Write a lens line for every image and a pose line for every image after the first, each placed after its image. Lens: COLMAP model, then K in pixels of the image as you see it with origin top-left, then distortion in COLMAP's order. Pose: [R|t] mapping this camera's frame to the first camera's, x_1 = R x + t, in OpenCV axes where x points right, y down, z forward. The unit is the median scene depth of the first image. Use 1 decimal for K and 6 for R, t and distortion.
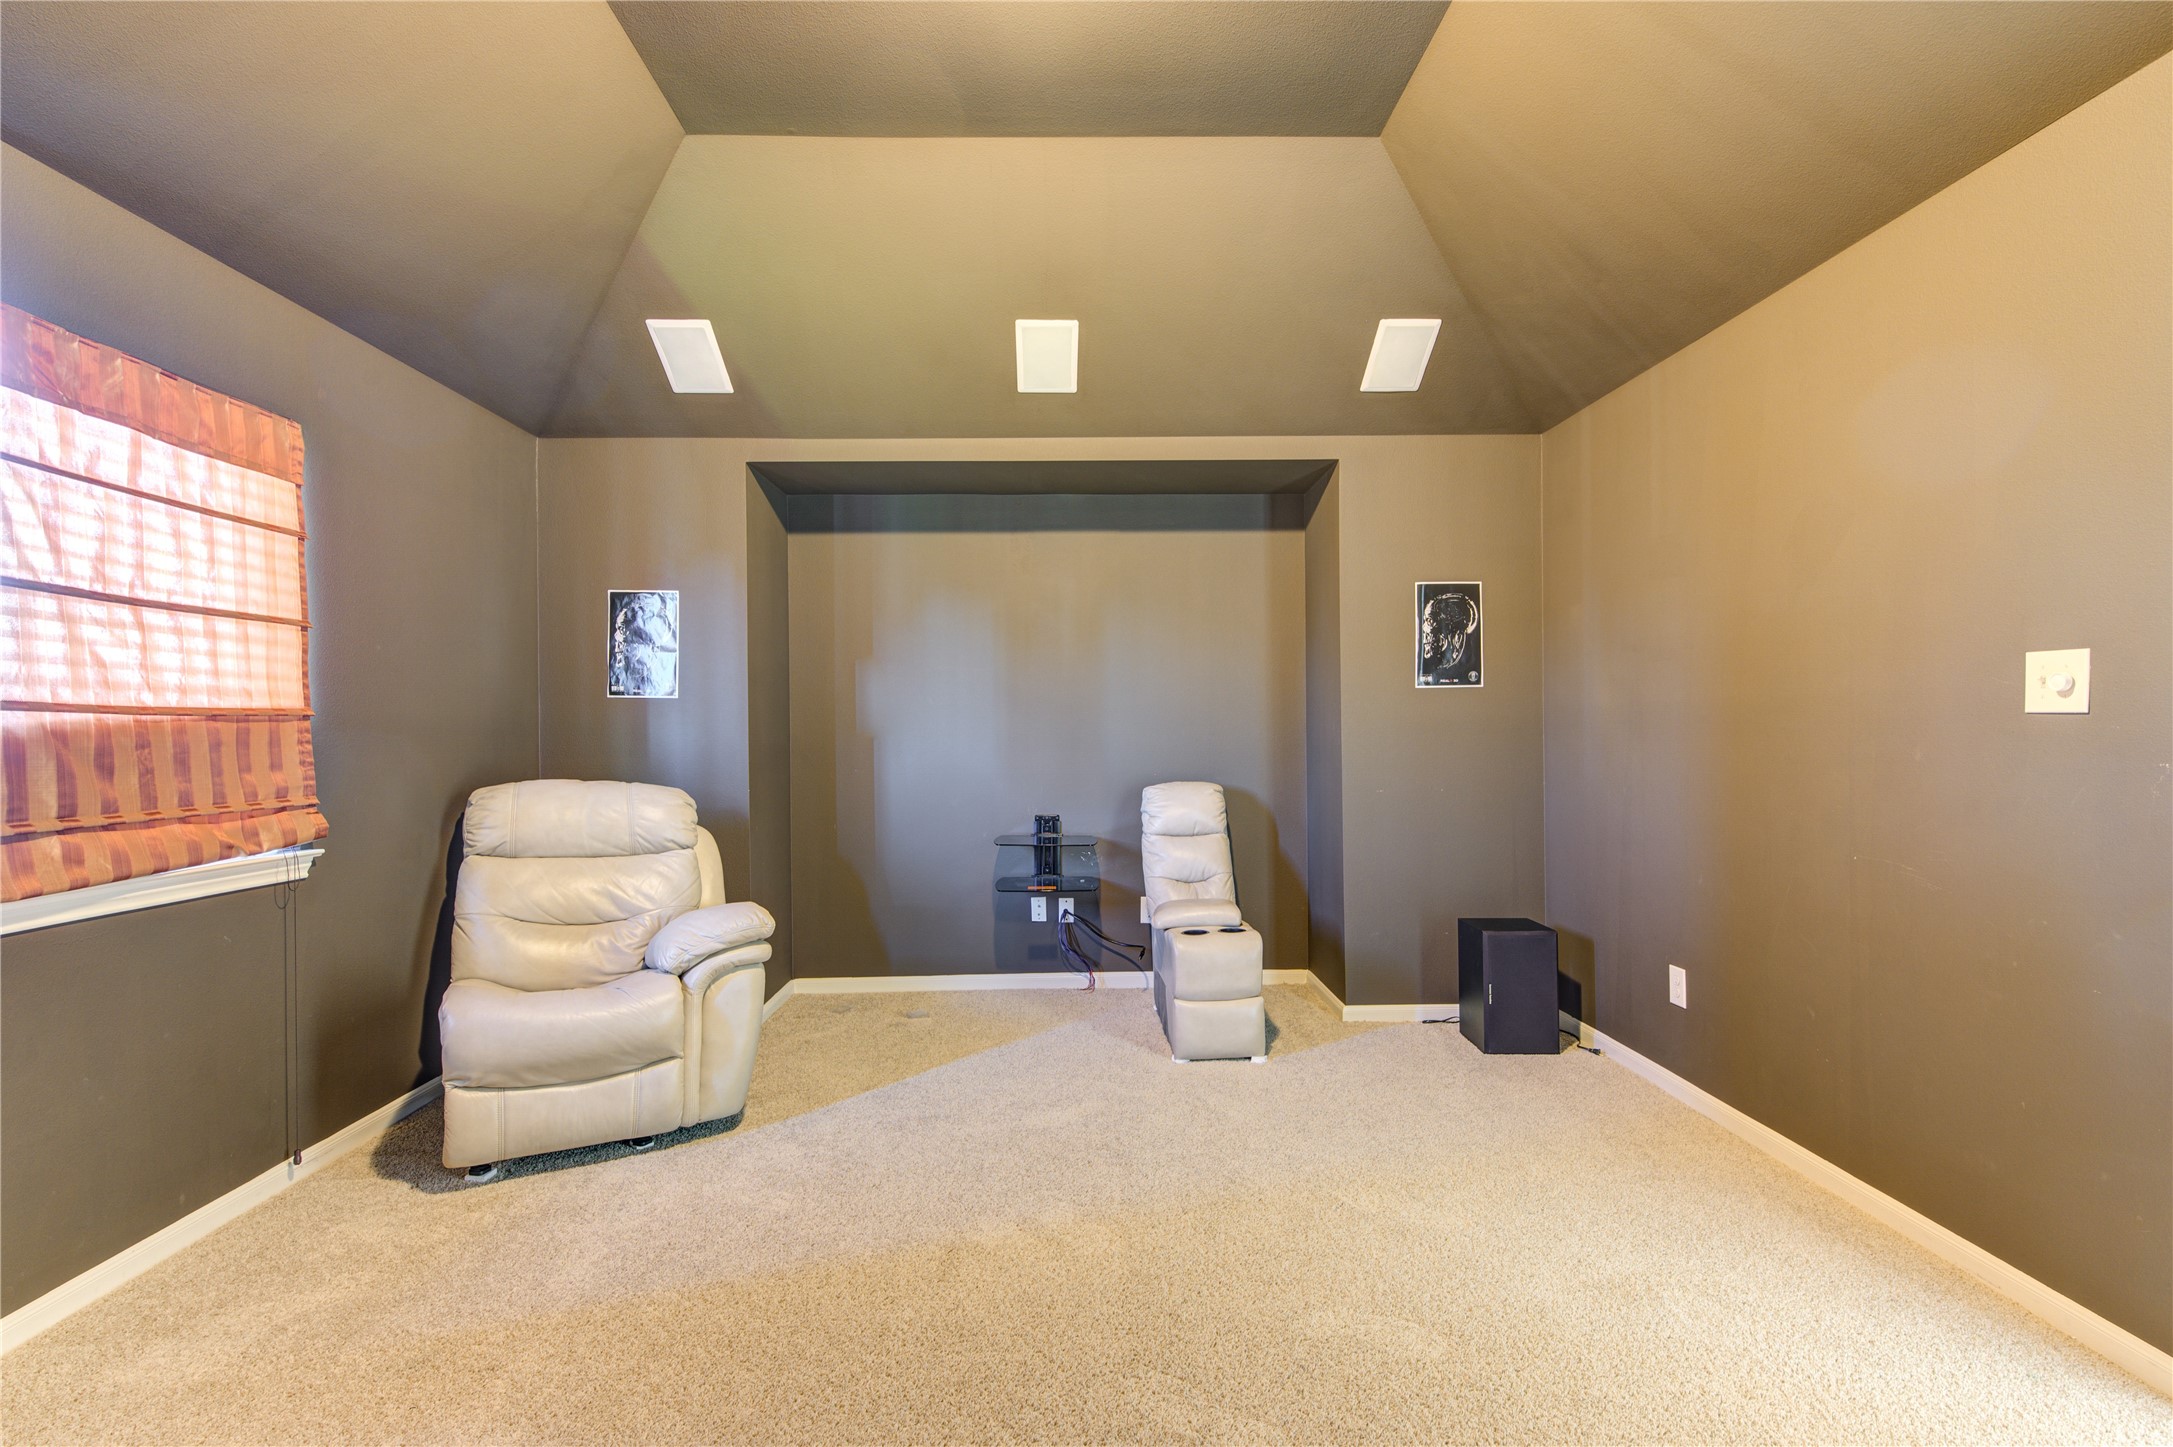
lens RADIAL K [[985.3, 0, 1084.7], [0, 985.3, 726.4], [0, 0, 1]] dist [0.005869, 0.000032]
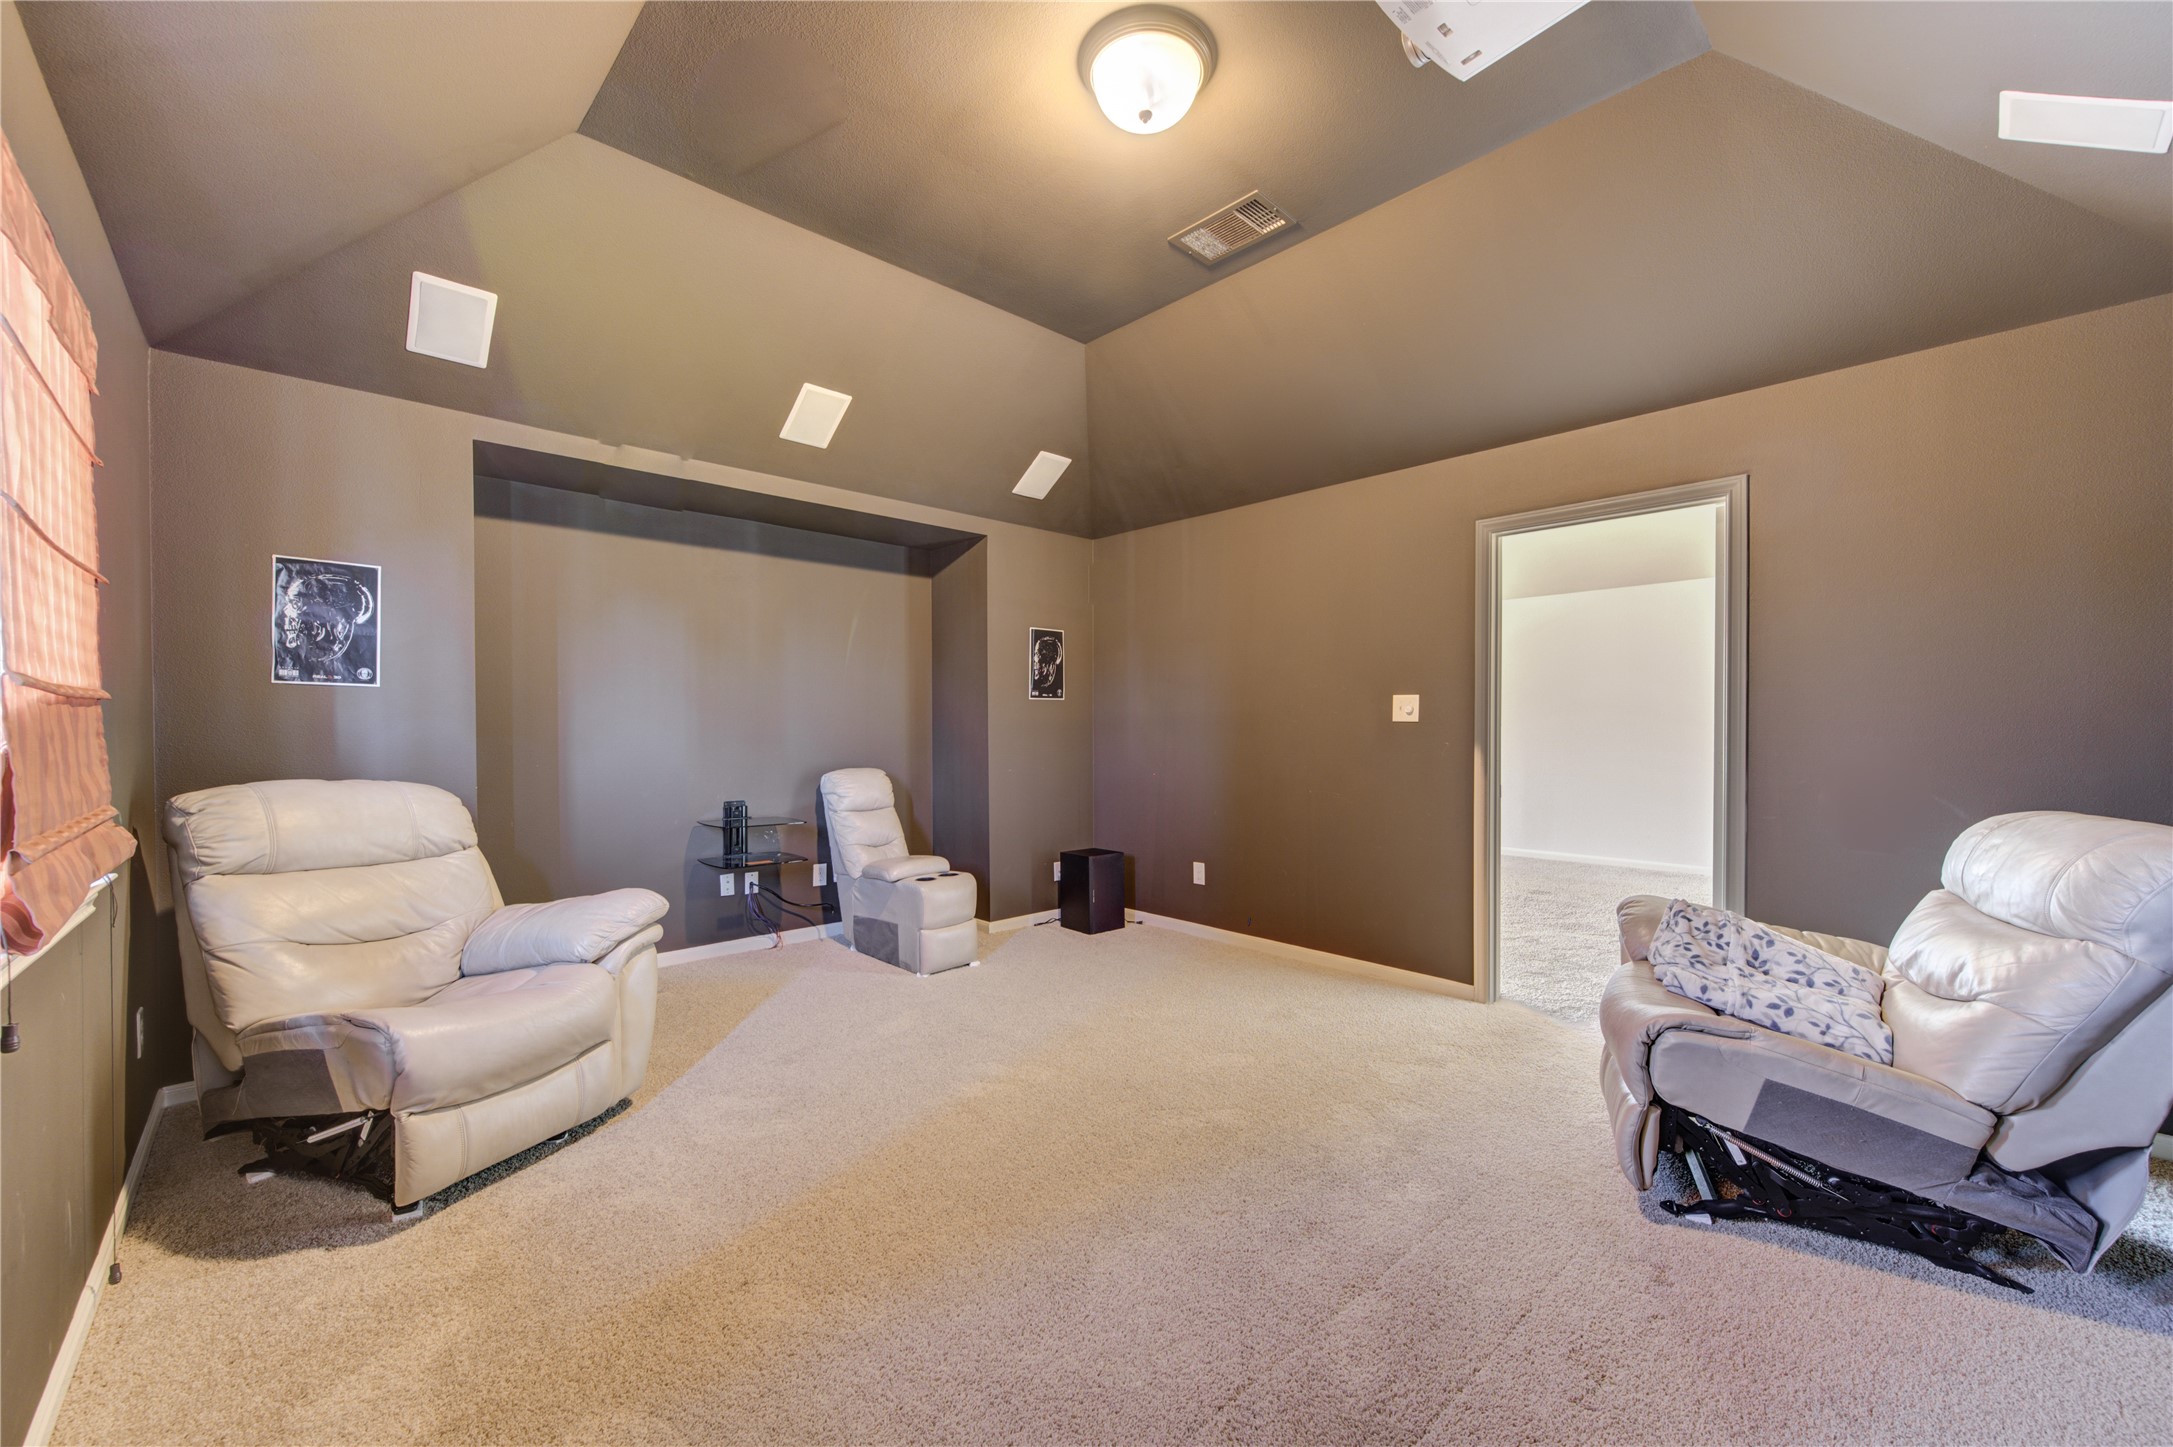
lens RADIAL K [[840.8, 0, 1087.7], [0, 840.8, 726.2], [0, 0, 1]] dist [-0.005871, 0.000090]
pose [[0.744707, 0.007711, 0.667348, -0.448059], [-0.007825, 0.999965, -0.002822, 0.004124], [-0.667346, -0.003120, 0.744741, 0.011141]]
